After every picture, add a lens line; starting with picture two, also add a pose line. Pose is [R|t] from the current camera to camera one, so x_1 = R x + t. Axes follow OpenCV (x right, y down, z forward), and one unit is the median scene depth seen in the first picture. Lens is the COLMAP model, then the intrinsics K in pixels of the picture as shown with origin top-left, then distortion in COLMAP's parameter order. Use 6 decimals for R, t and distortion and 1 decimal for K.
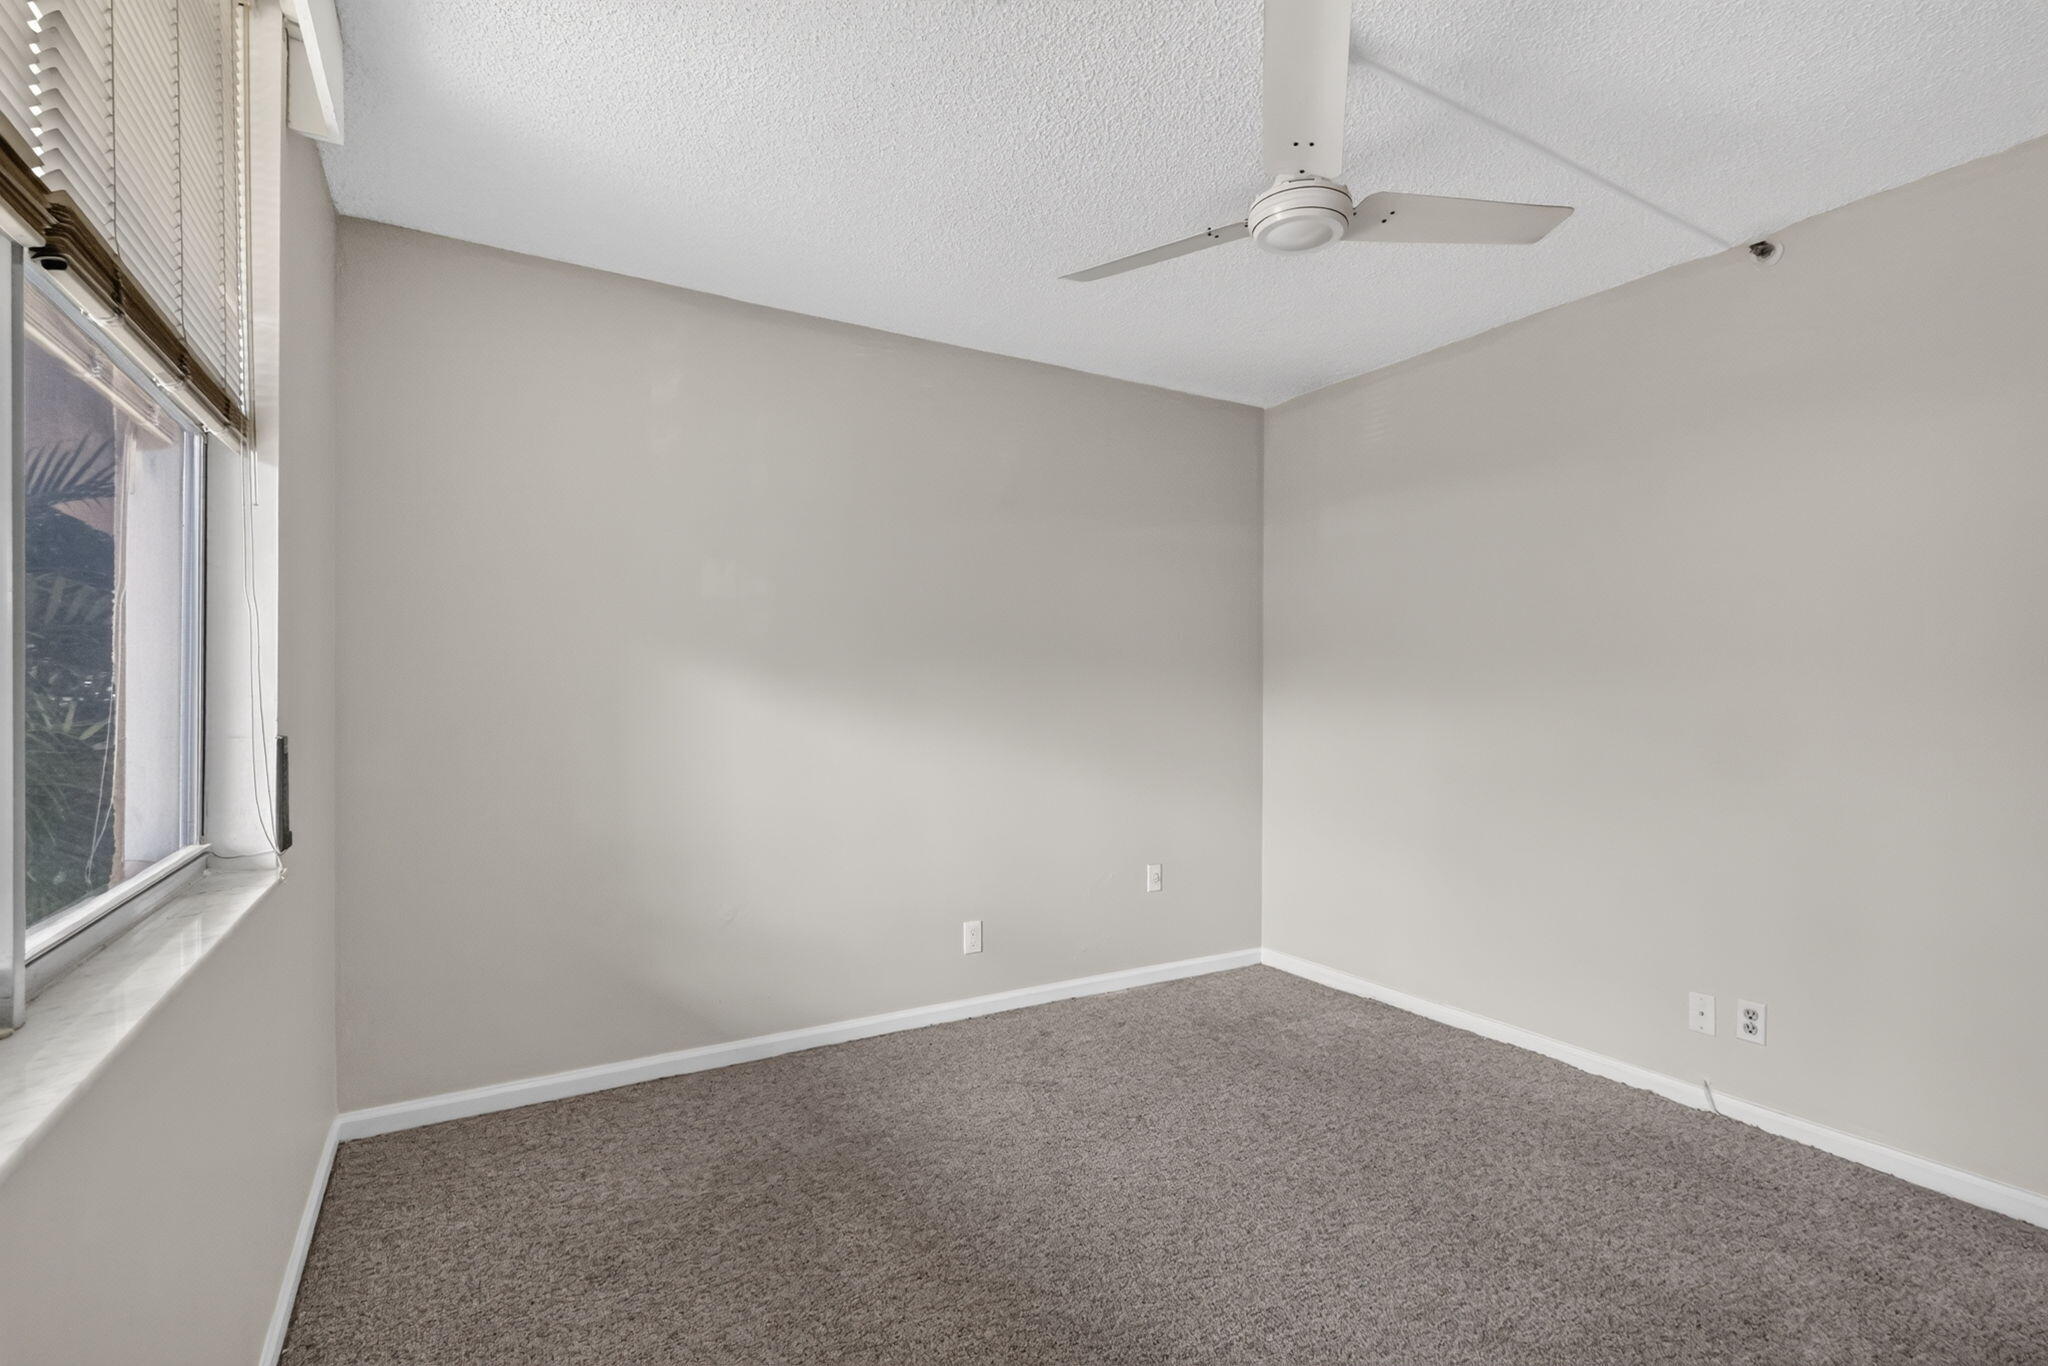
lens RADIAL K [[951.2, 0, 1029.9], [0, 951.2, 683.4], [0, 0, 1]] dist [0.004890, 0.000670]
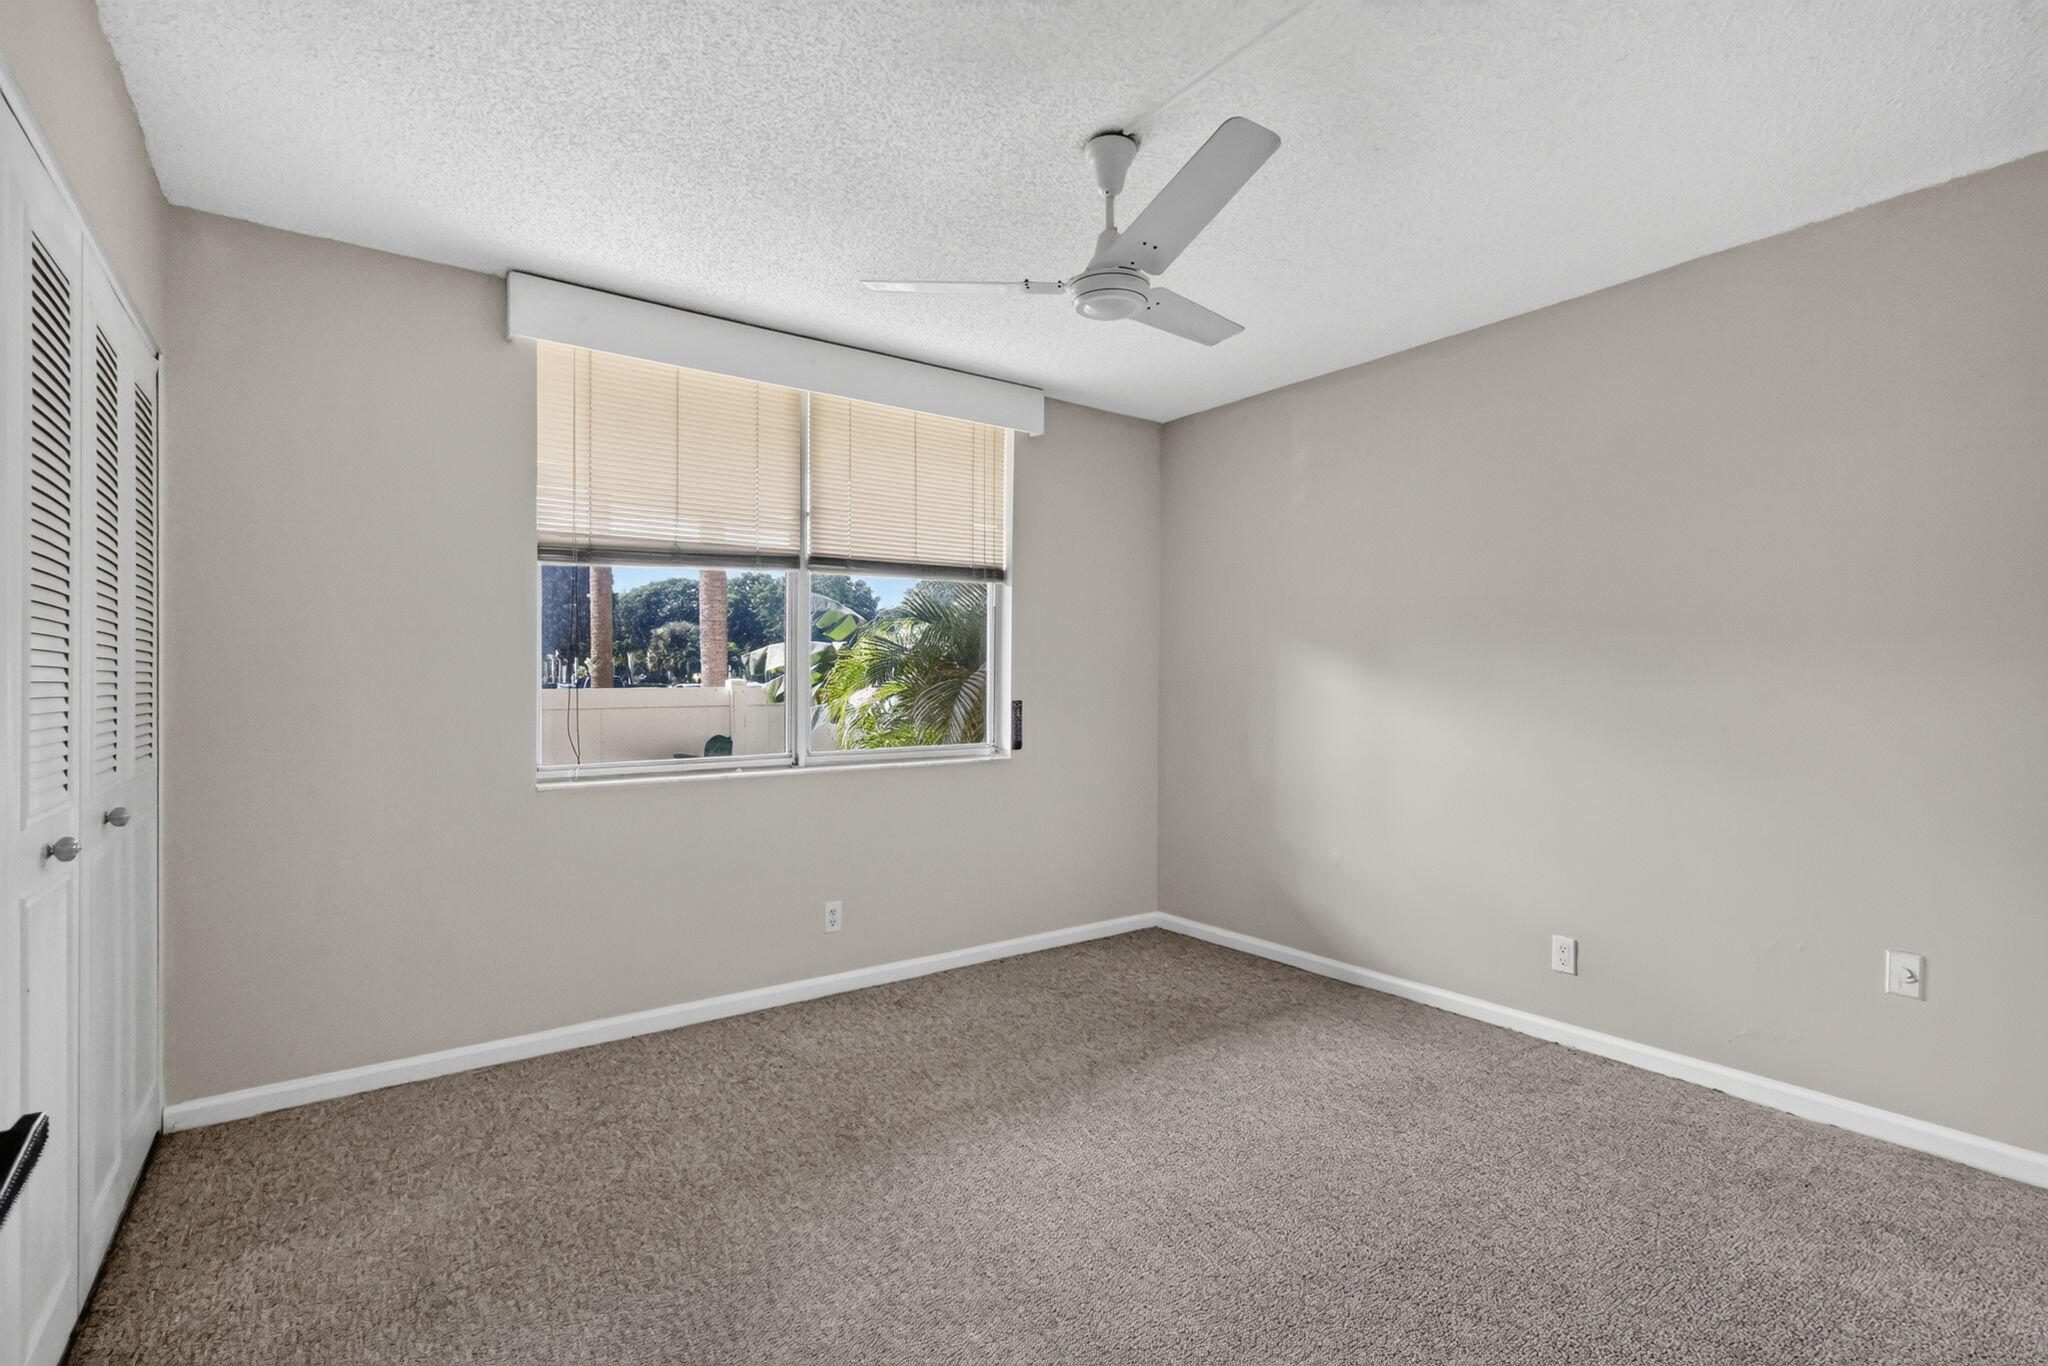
lens RADIAL K [[951.2, 0, 1029.9], [0, 951.2, 683.4], [0, 0, 1]] dist [0.004890, 0.000670]
pose [[0.099460, -0.003457, -0.995036, 1.570377], [0.012569, 0.999919, -0.002217, 0.023314], [0.994962, -0.012286, 0.099495, 0.863336]]
